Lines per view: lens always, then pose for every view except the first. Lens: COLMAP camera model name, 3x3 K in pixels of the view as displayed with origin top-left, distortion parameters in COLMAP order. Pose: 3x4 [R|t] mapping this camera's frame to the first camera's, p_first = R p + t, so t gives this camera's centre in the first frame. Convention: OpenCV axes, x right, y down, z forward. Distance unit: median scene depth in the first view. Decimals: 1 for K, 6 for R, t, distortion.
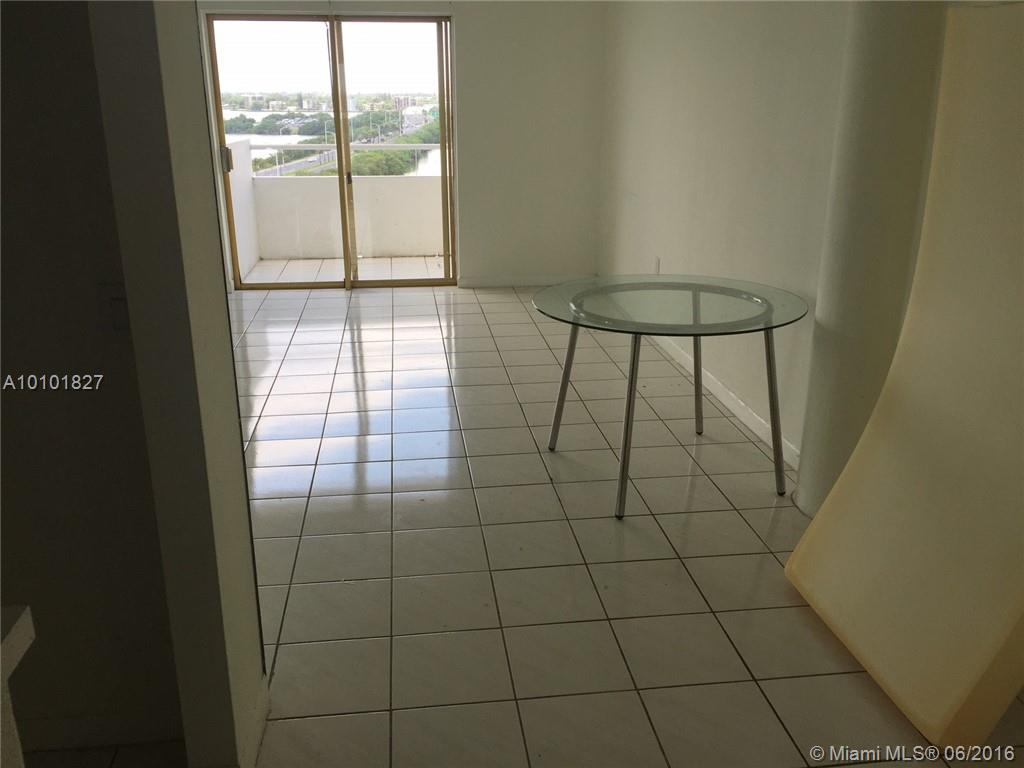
lens RADIAL K [[873.2, 0, 514.6], [0, 873.2, 390.0], [0, 0, 1]] dist [0.036607, -0.046755]
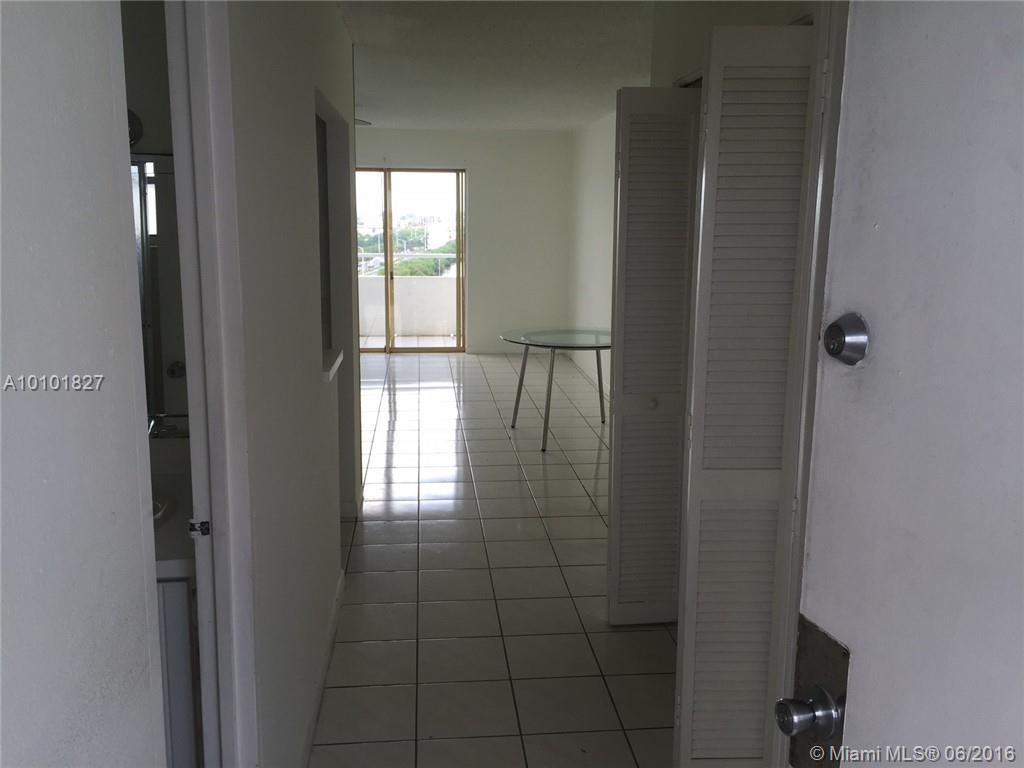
lens RADIAL K [[873.2, 0, 512.5], [0, 873.2, 379.9], [0, 0, 1]] dist [0.036607, -0.046755]
pose [[0.999573, 0.017169, -0.023633, 0.042901], [-0.020246, 0.990390, -0.136813, 0.112861], [0.021057, 0.137233, 0.990315, -0.370494]]
